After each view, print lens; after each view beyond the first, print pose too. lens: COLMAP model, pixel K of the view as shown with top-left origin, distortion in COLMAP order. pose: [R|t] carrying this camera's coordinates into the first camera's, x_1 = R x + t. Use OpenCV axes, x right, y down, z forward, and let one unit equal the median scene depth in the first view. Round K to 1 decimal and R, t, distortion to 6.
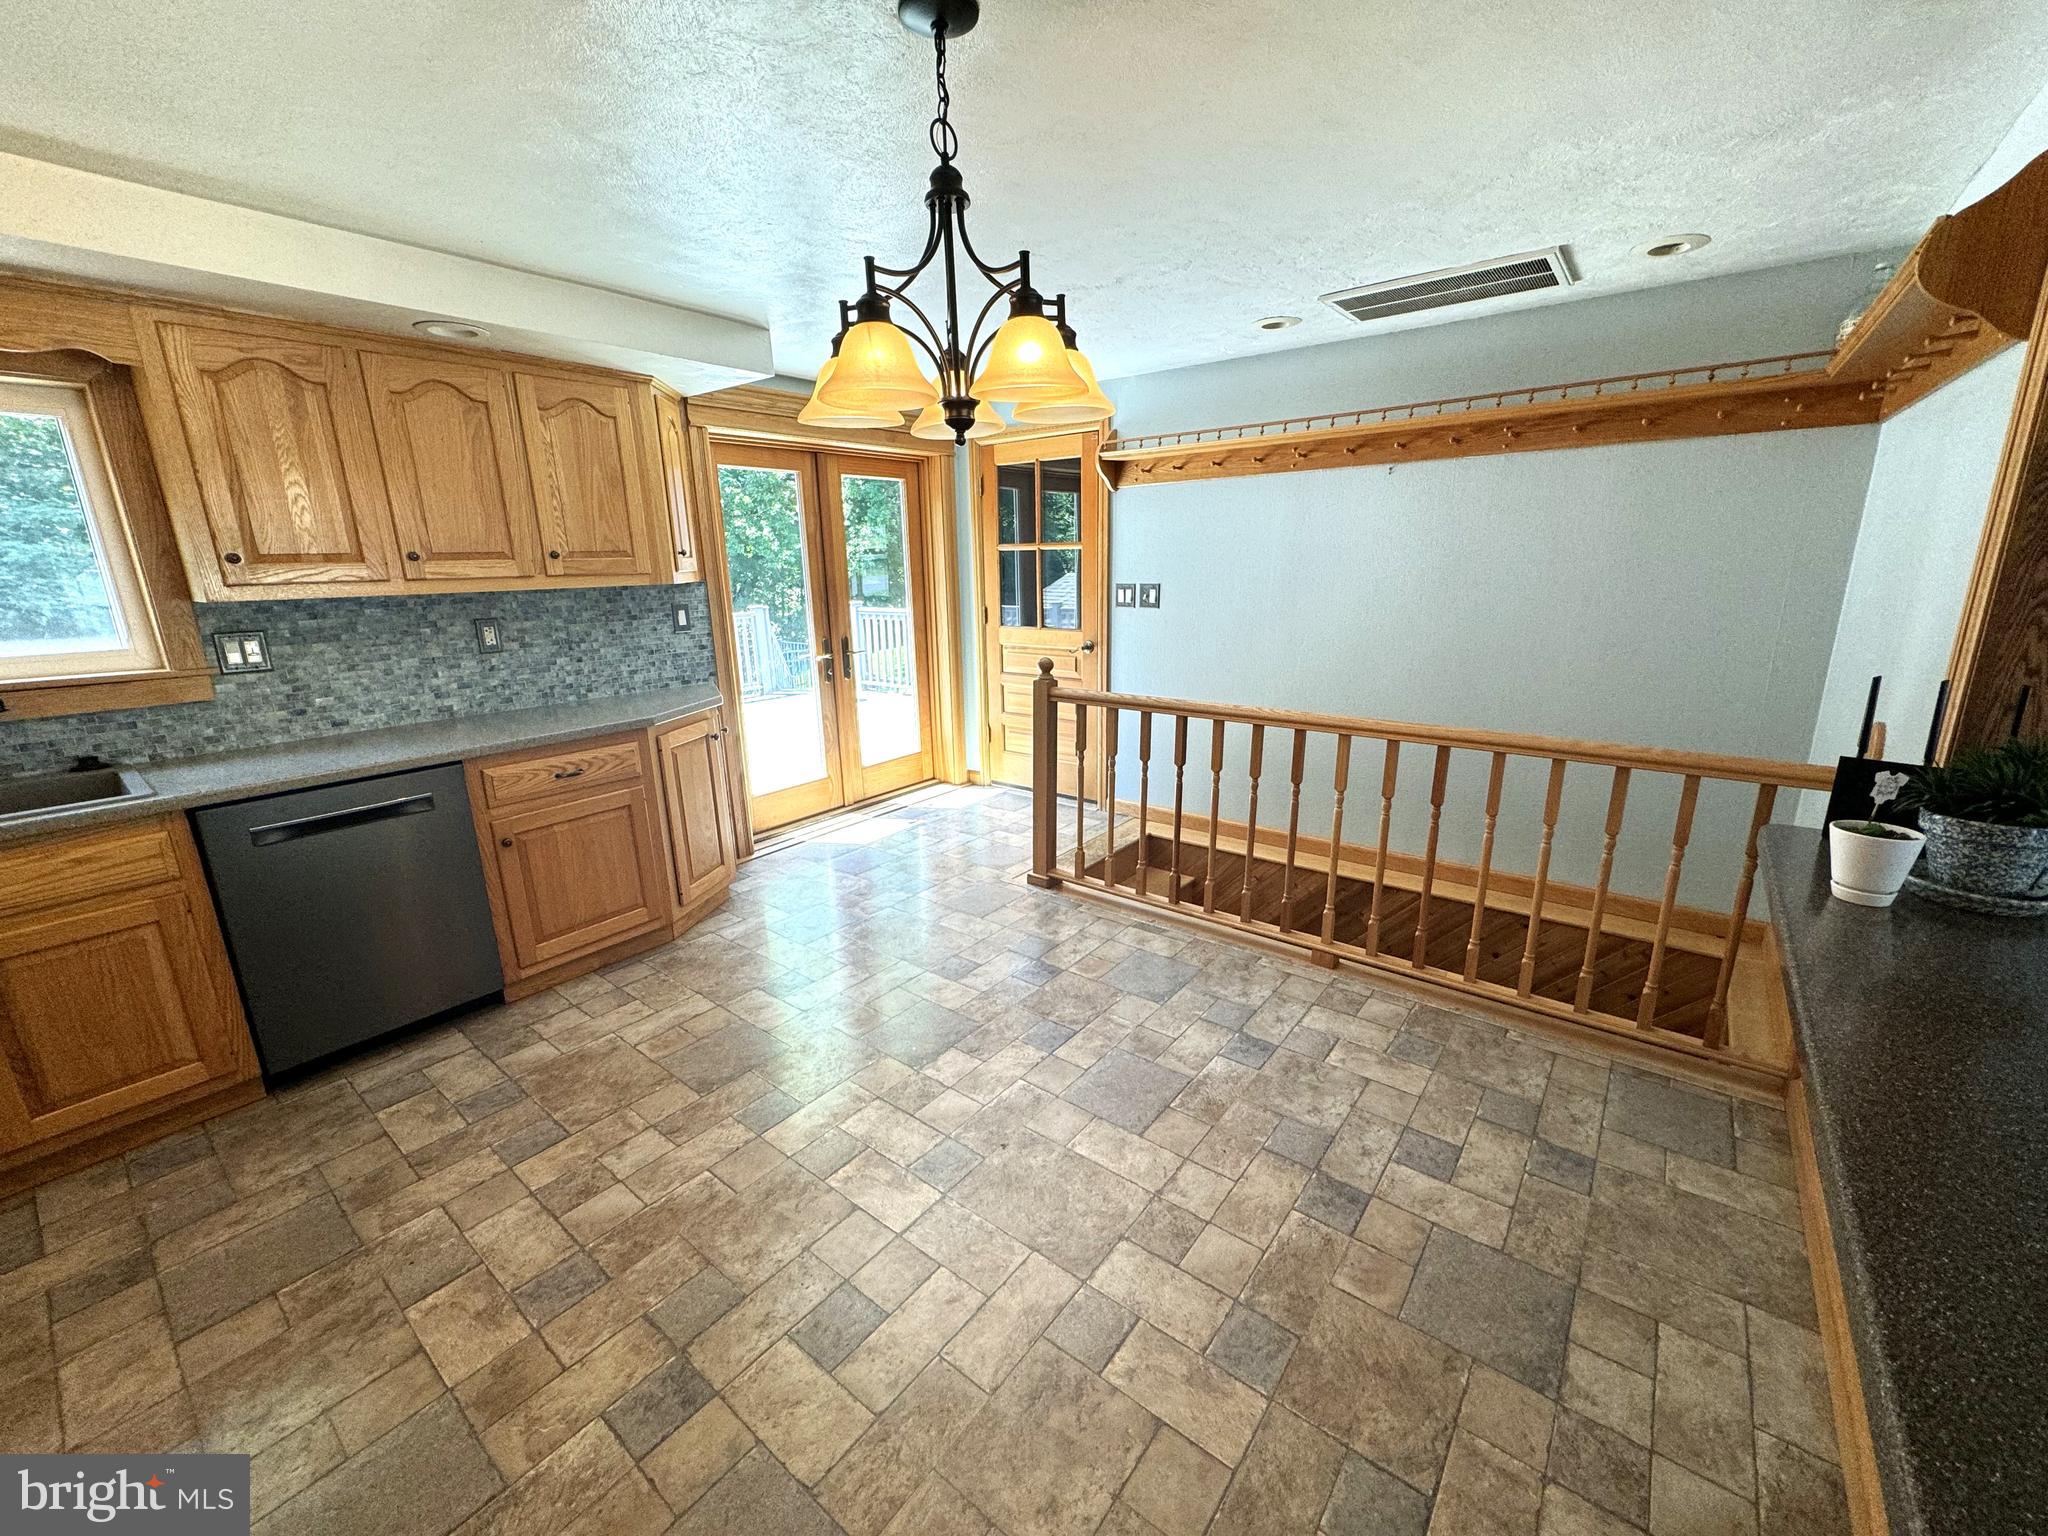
lens RADIAL K [[816.9, 0, 1022.9], [0, 816.9, 767.9], [0, 0, 1]] dist [-0.002024, 0.000073]
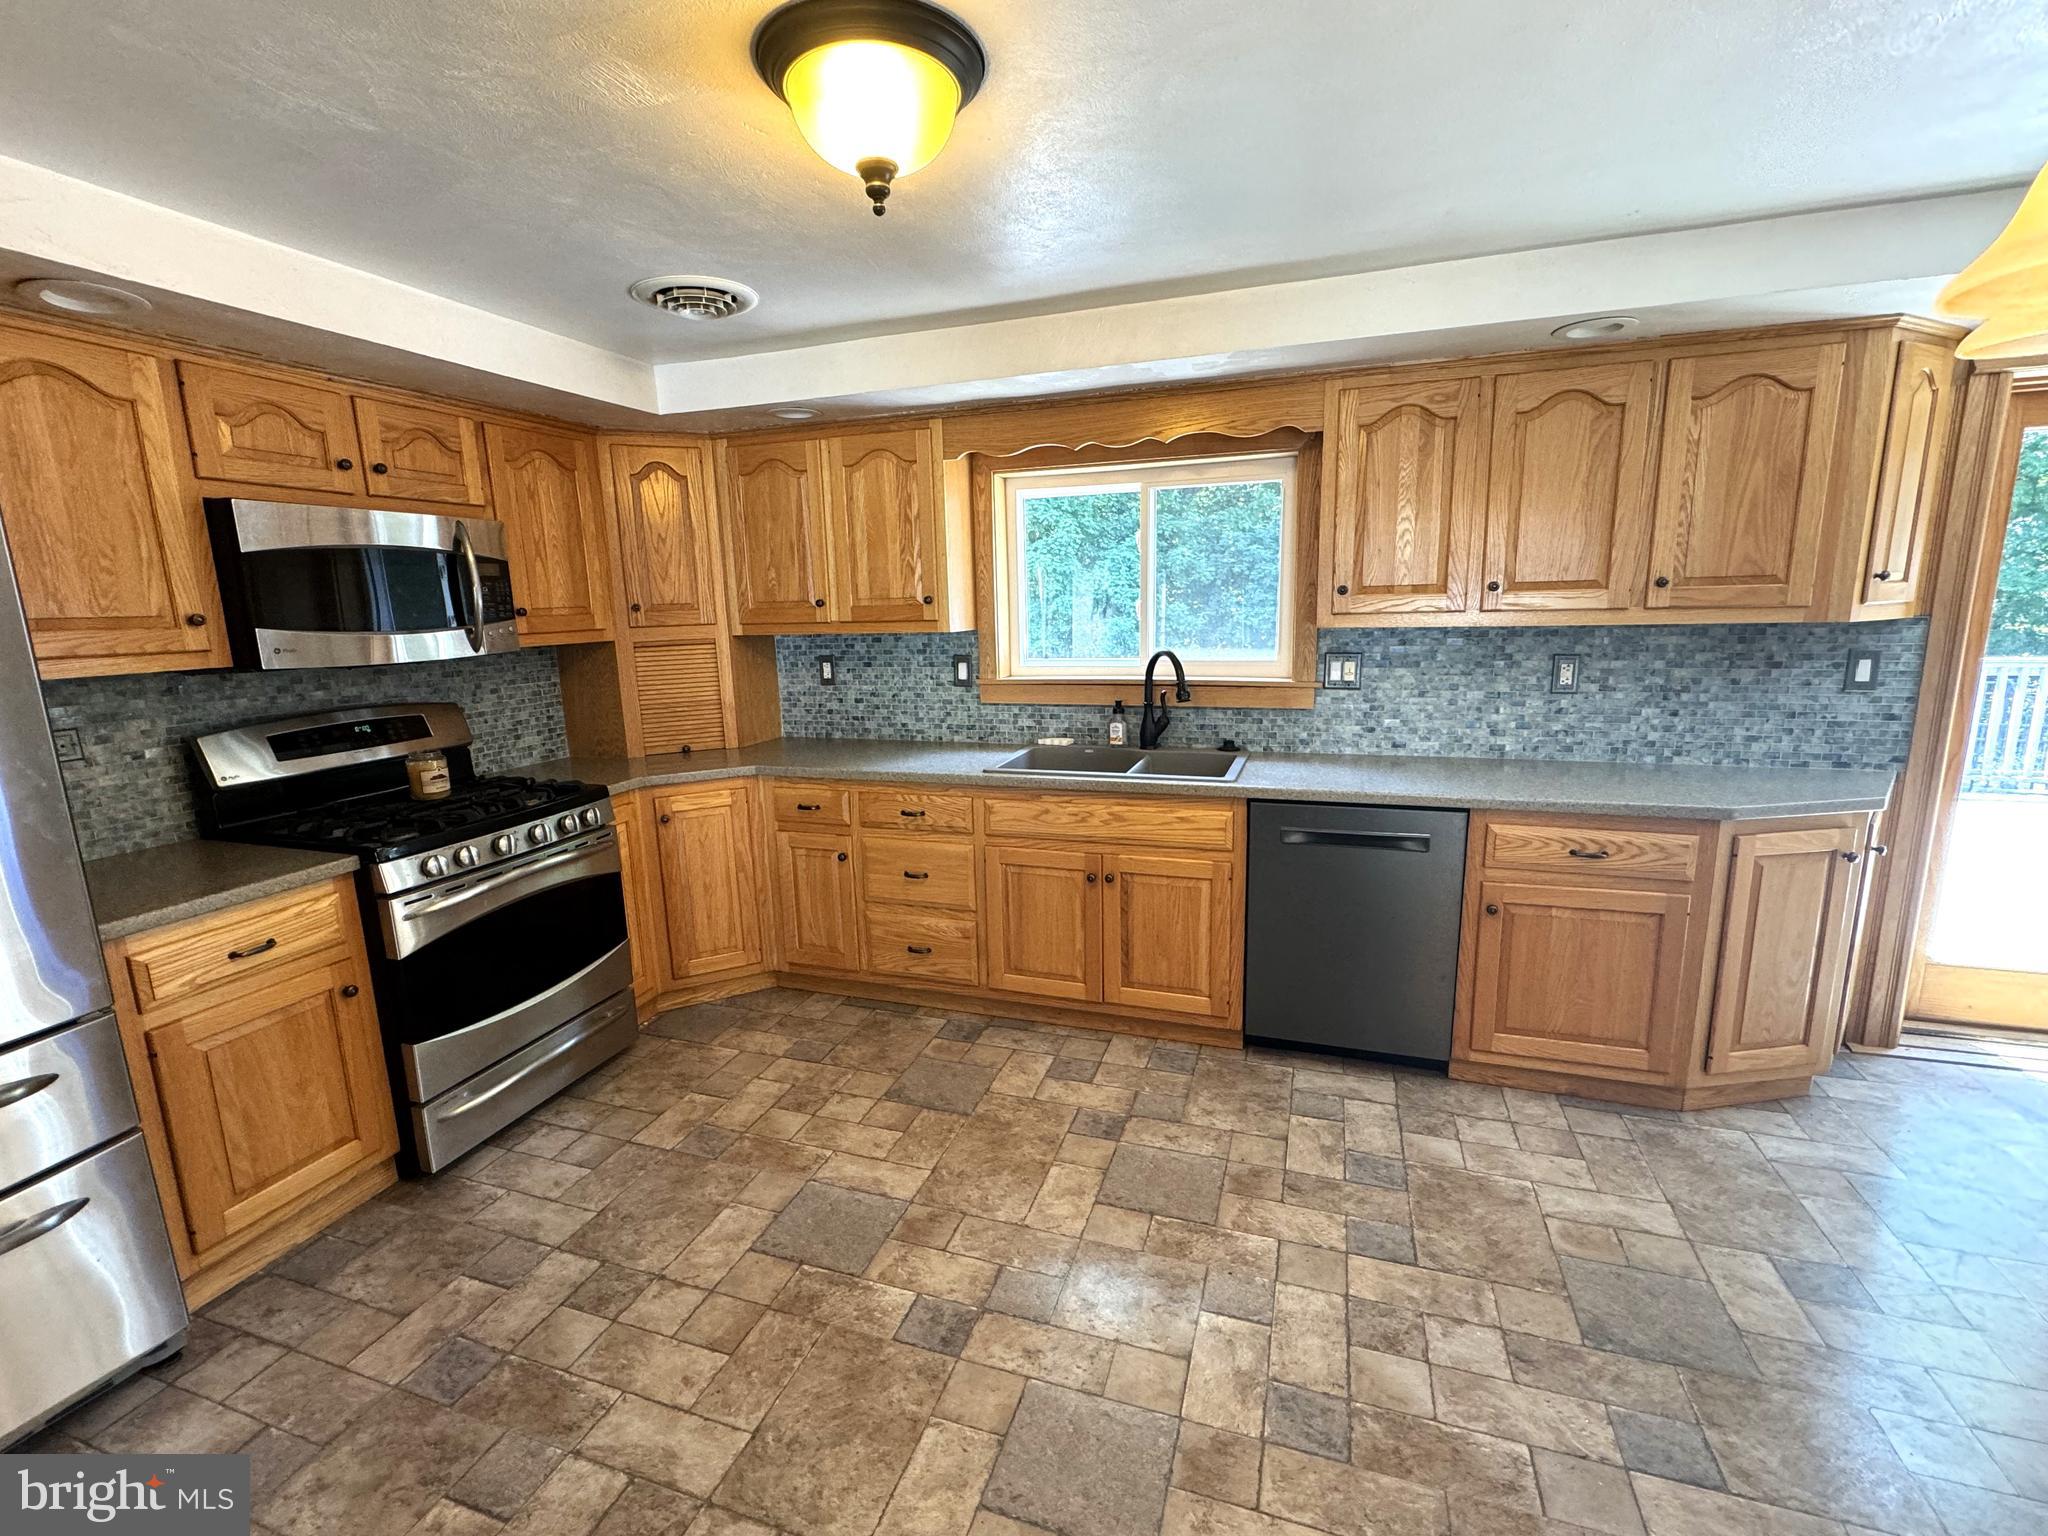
lens RADIAL K [[888.7, 0, 1021.8], [0, 888.7, 769.3], [0, 0, 1]] dist [-0.001743, 0.000138]
pose [[0.333283, 0.191453, -0.923184, 0.051854], [-0.217885, 0.968300, 0.122150, -0.059413], [0.917305, 0.160437, 0.364432, 0.156714]]
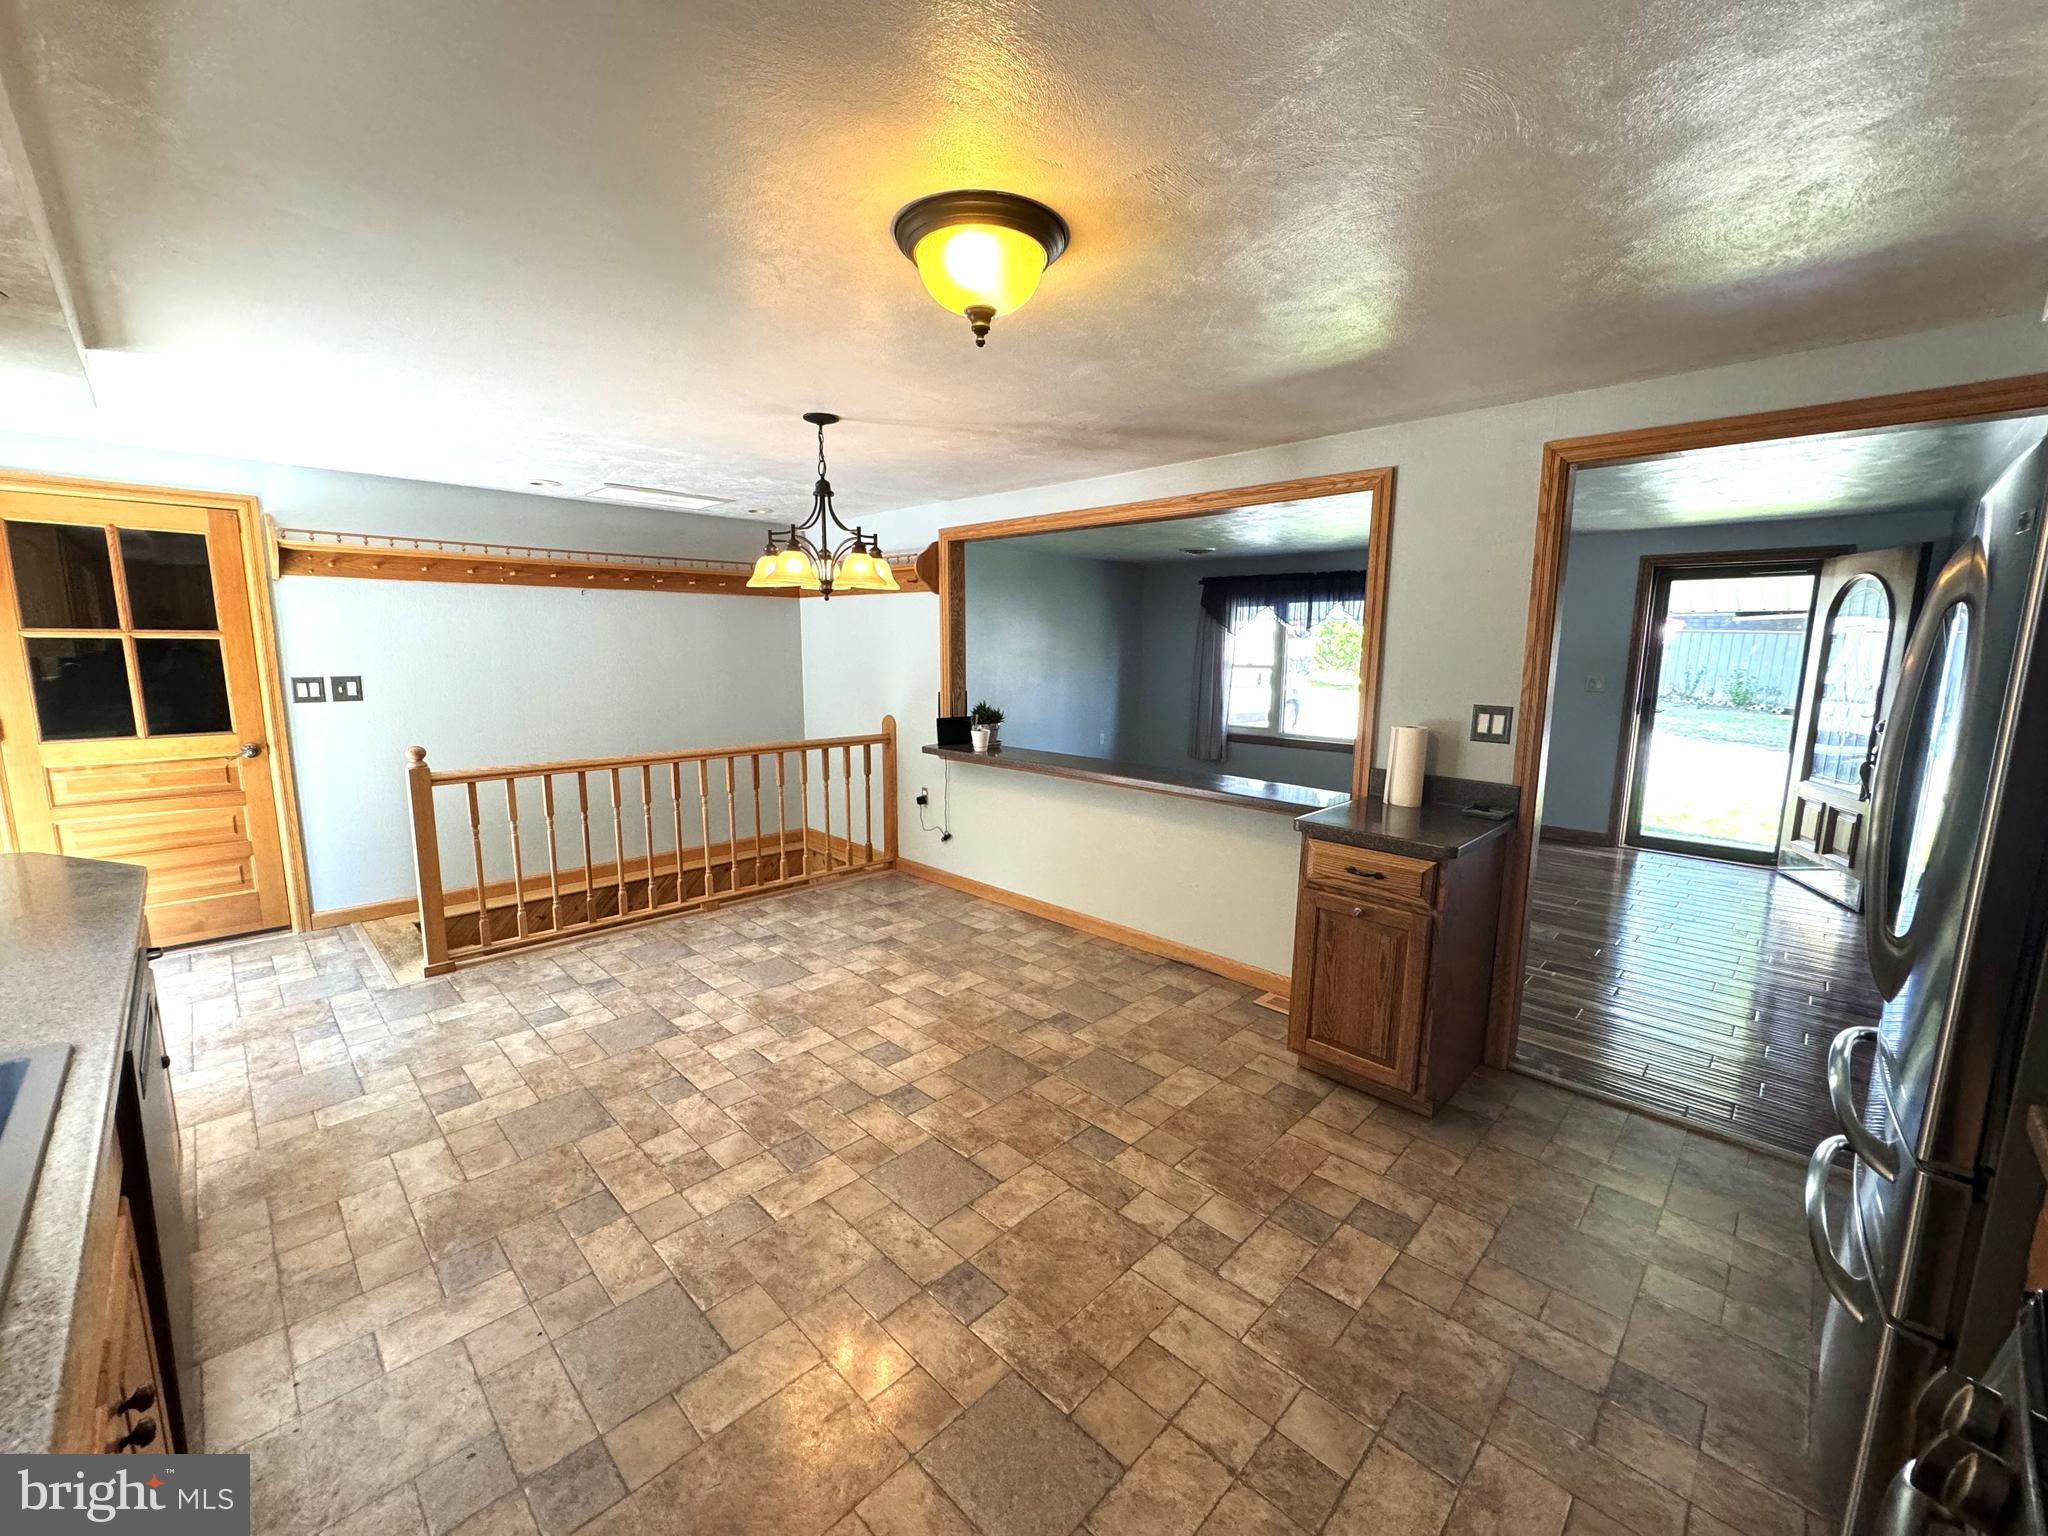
lens RADIAL K [[816.9, 0, 1022.9], [0, 816.9, 767.9], [0, 0, 1]] dist [-0.002024, 0.000073]
pose [[0.107514, -0.129605, 0.985720, -1.142302], [0.239761, 0.965584, 0.100807, -0.037431], [-0.964860, 0.225499, 0.134888, 0.174783]]
